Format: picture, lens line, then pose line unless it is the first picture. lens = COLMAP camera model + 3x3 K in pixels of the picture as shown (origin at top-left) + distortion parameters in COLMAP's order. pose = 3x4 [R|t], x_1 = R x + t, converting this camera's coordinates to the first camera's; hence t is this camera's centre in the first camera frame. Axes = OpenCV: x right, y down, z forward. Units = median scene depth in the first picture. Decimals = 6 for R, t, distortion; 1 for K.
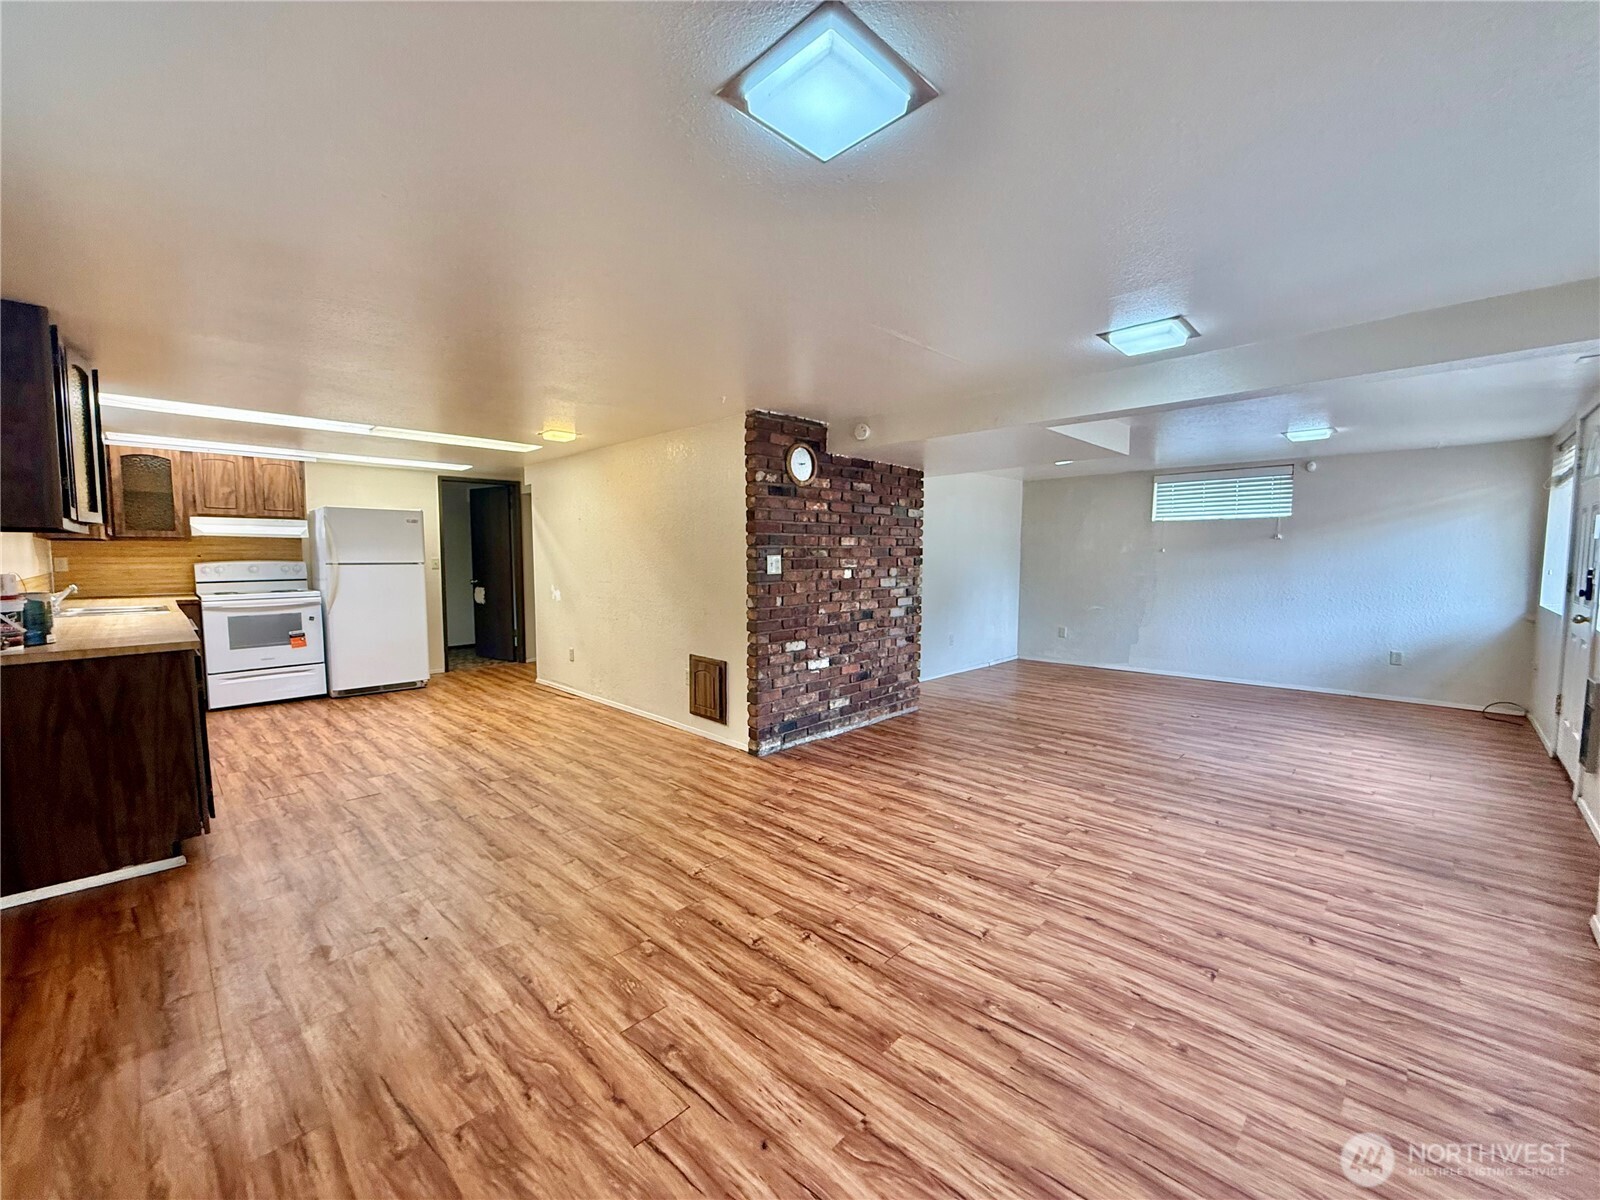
lens RADIAL K [[639.1, 0, 794.8], [0, 639.1, 599.4], [0, 0, 1]] dist [0.000574, 0.000229]
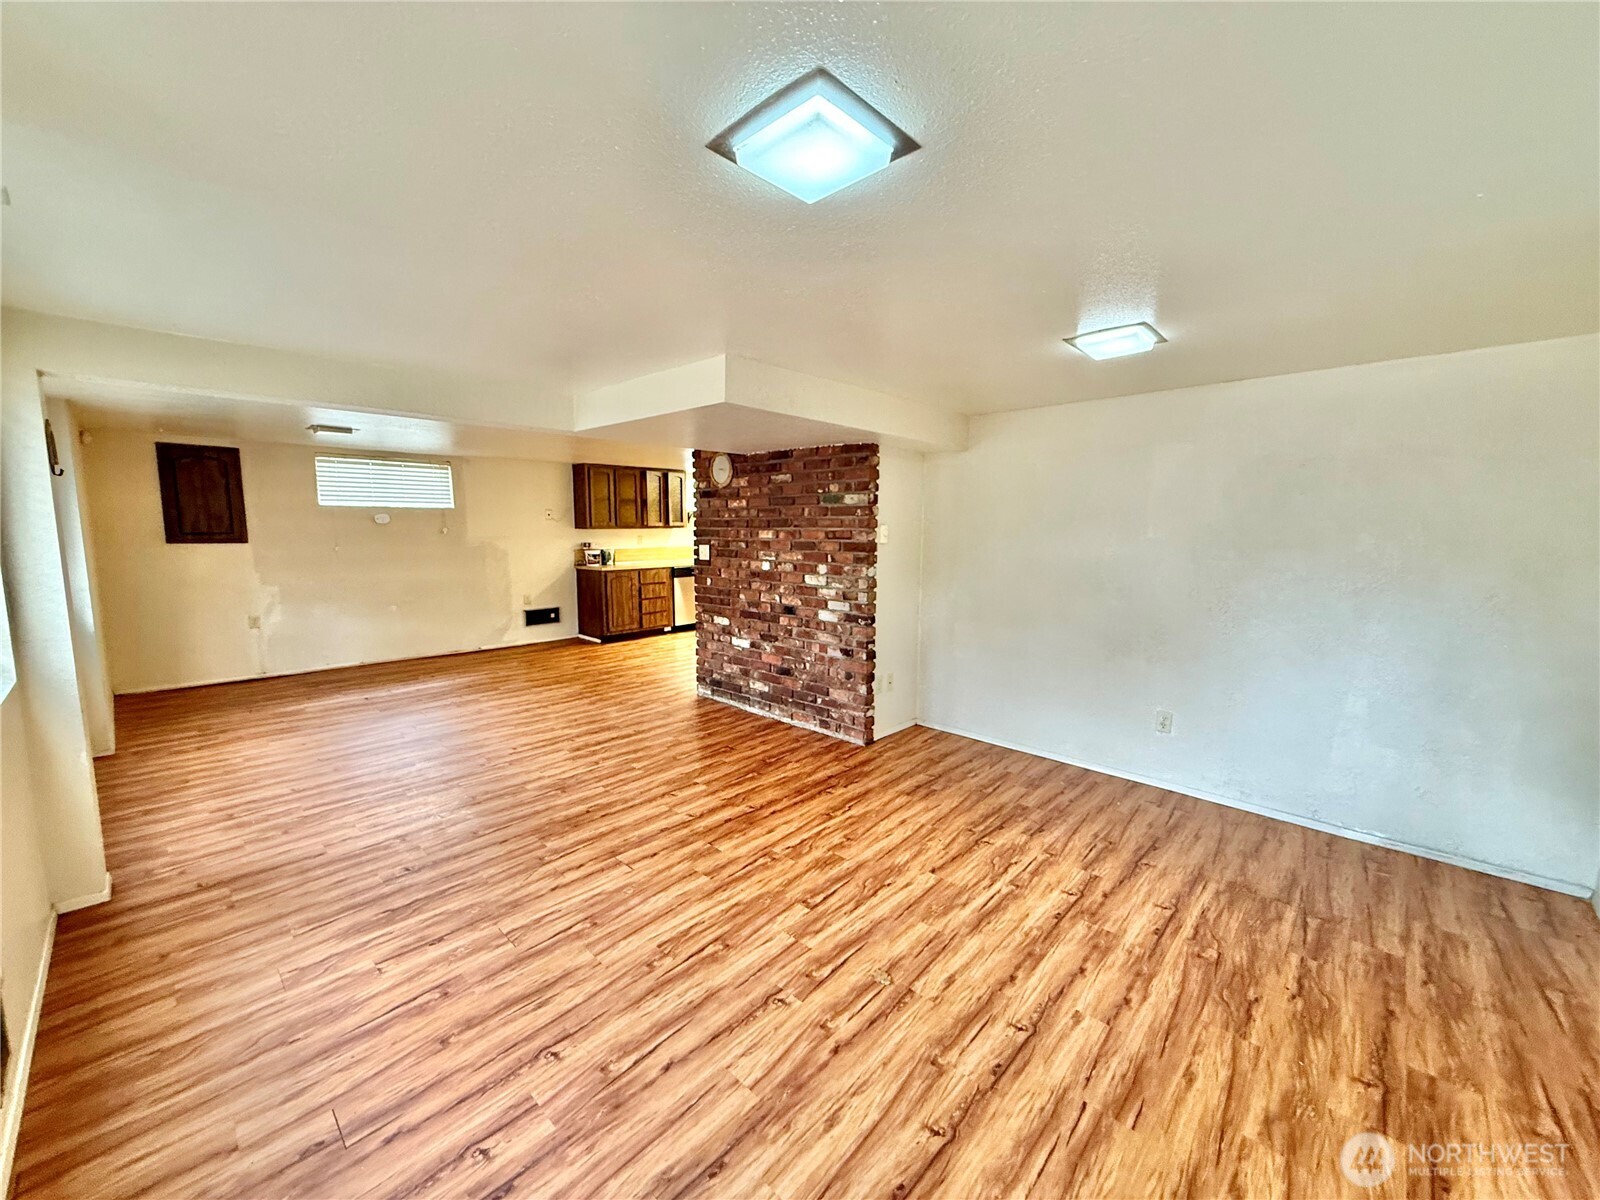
lens RADIAL K [[639.1, 0, 795.7], [0, 639.1, 598.8], [0, 0, 1]] dist [0.000574, 0.000229]
pose [[0.019416, 0.115532, -0.993114, 1.097269], [-0.075528, 0.990632, 0.113767, -0.106286], [0.996955, 0.072799, 0.027960, 1.005458]]
